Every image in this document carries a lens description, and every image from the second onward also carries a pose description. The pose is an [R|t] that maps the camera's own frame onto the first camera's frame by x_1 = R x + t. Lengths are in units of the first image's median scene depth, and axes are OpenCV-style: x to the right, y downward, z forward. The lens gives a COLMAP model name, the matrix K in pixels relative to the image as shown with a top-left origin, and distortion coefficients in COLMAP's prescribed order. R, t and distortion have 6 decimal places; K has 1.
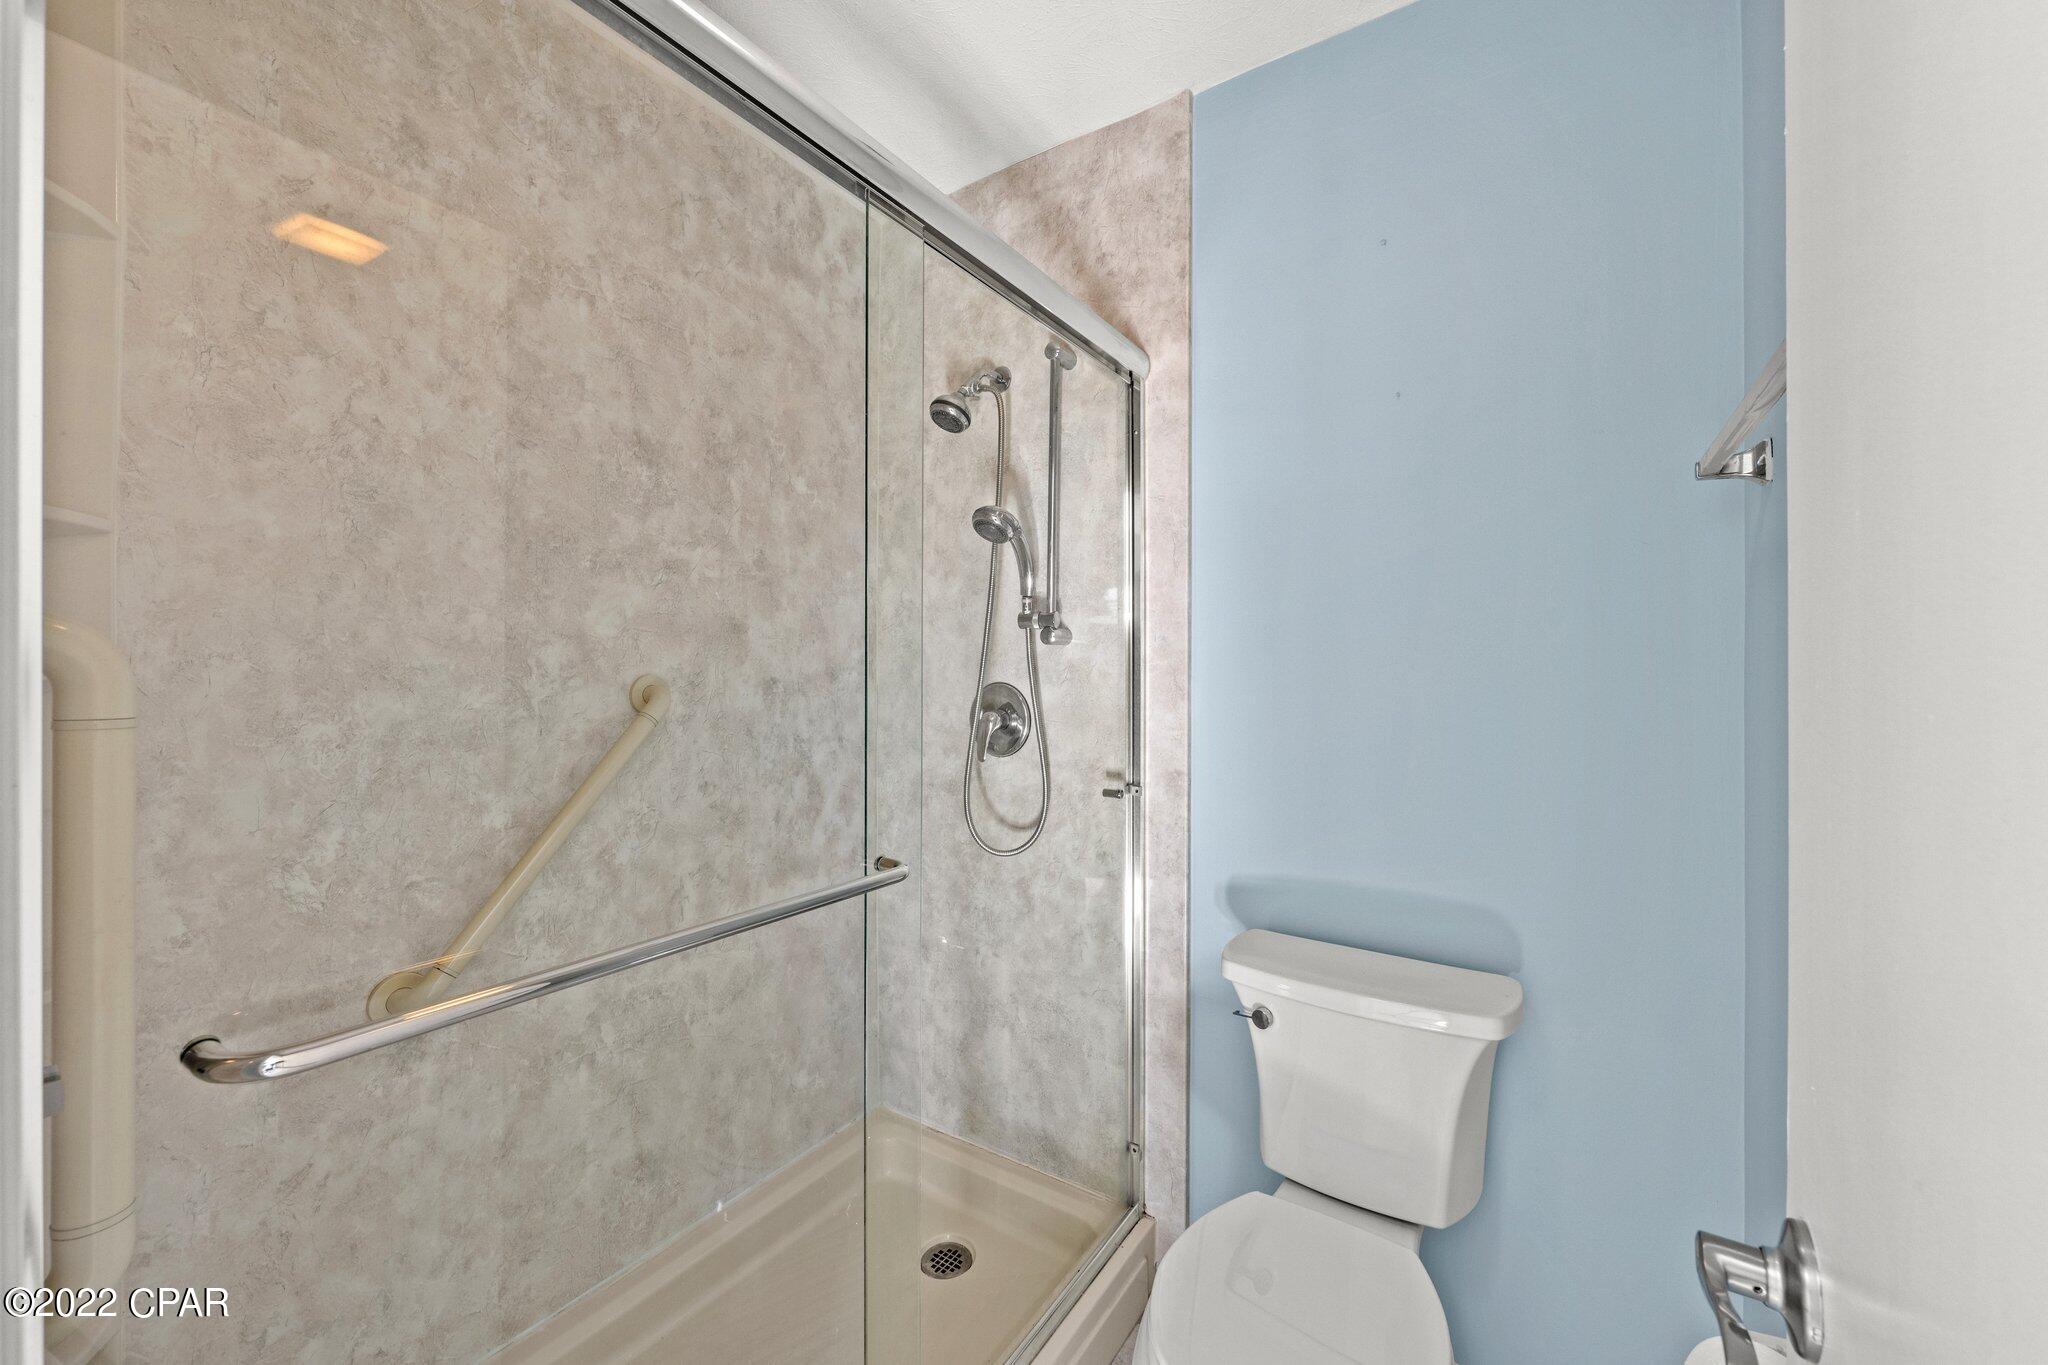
lens RADIAL K [[815.3, 0, 1030.5], [0, 815.3, 674.0], [0, 0, 1]] dist [-0.002733, 0.000323]
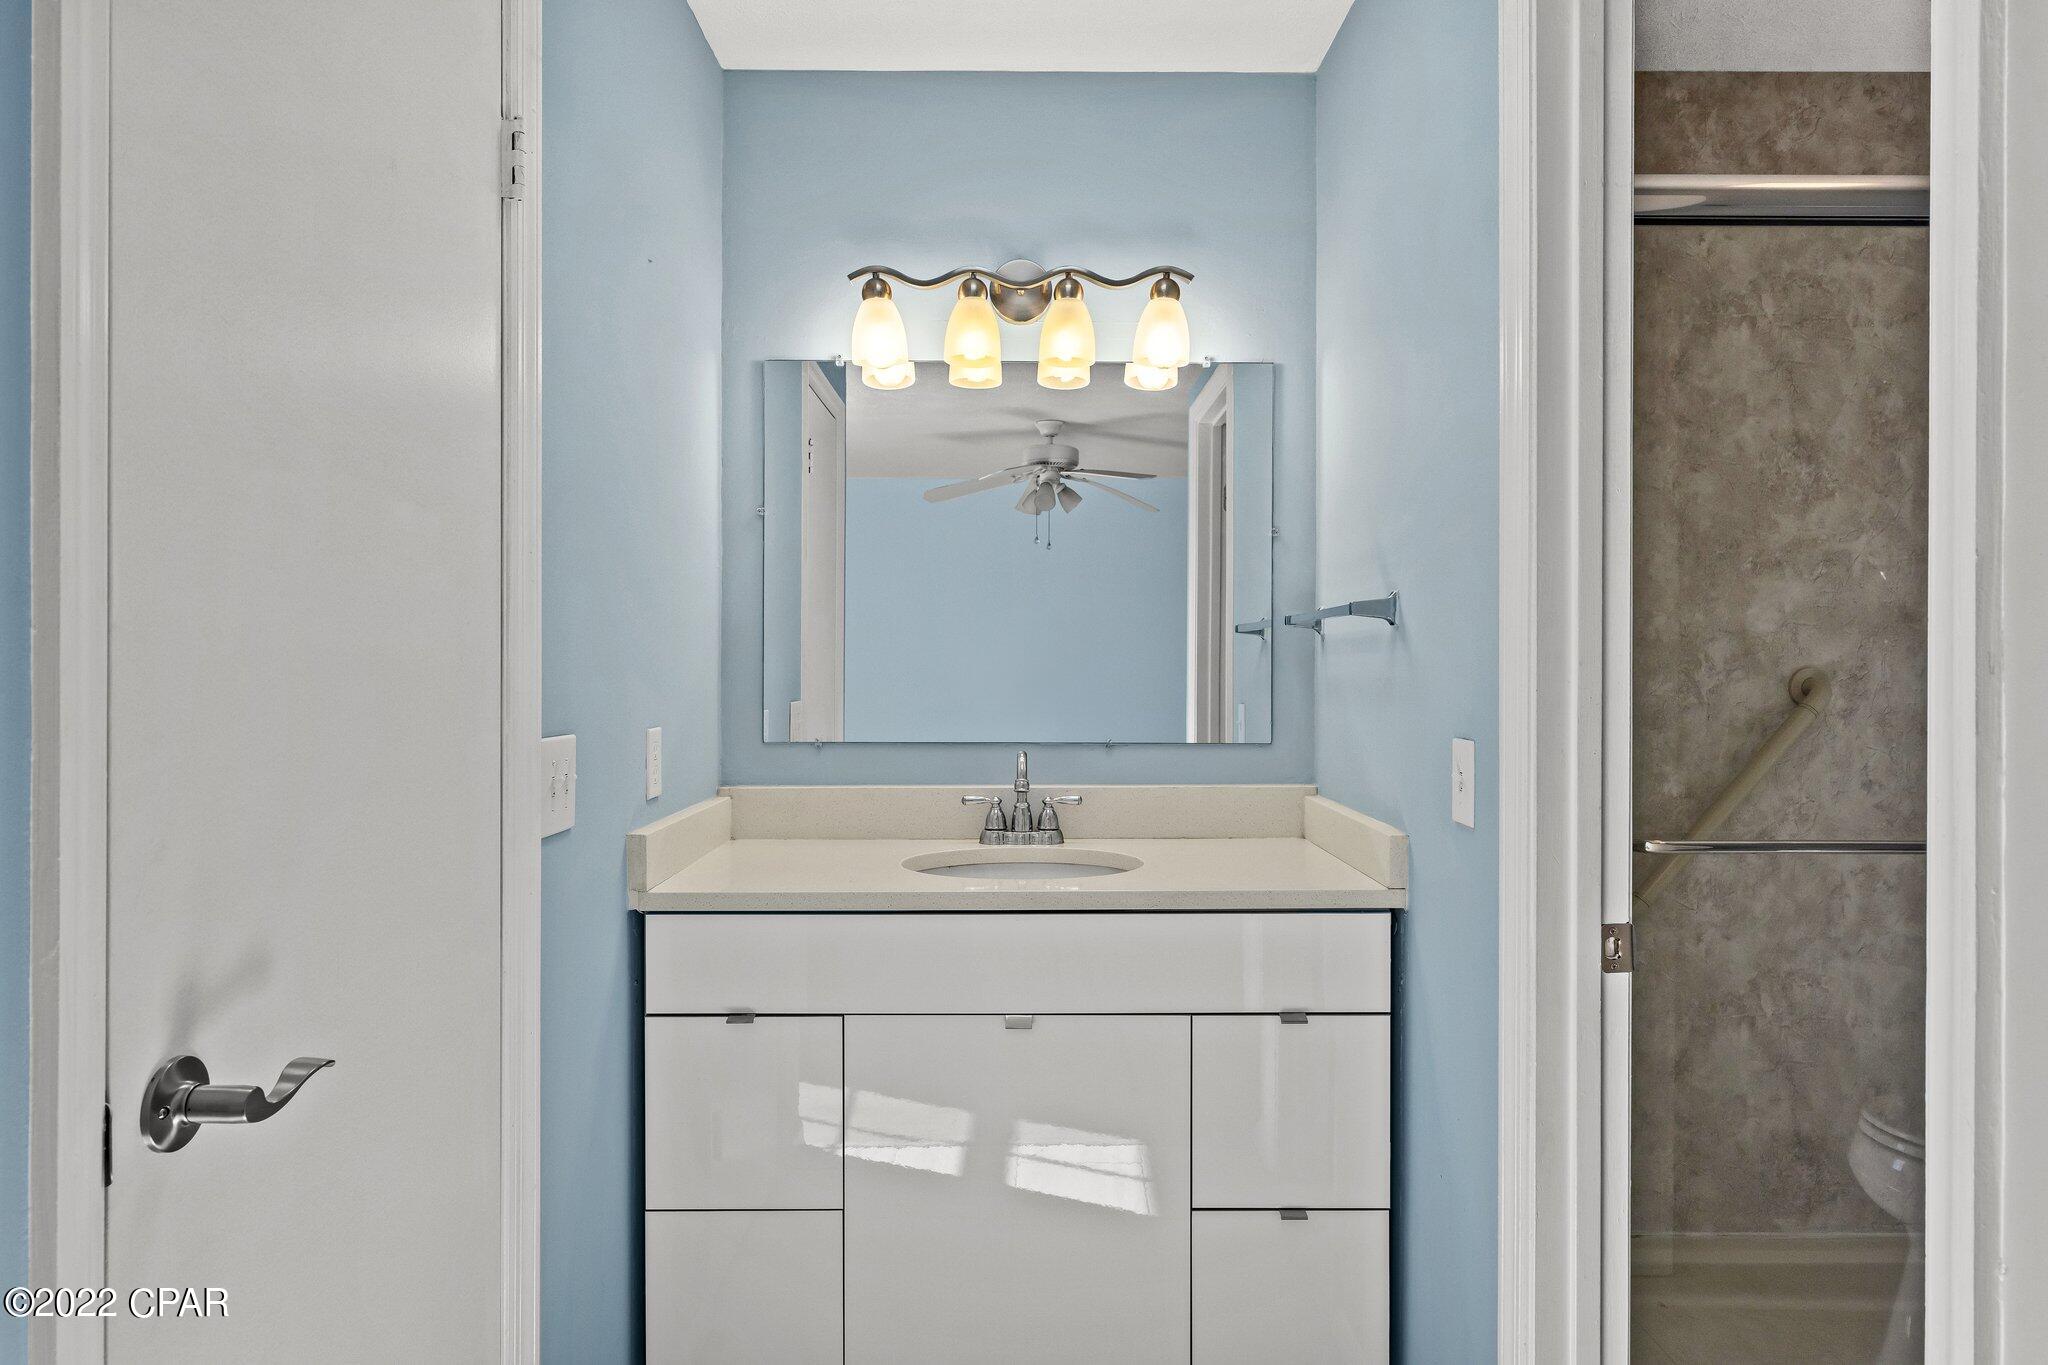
lens RADIAL K [[1318.5, 0, 1028.3], [0, 1318.5, 678.2], [0, 0, 1]] dist [-0.000762, -0.002034]
pose [[0.569133, 0.000990, -0.822245, 0.343120], [-0.001488, 0.999999, 0.000174, 0.015861], [0.822244, 0.001125, 0.569134, -0.765172]]
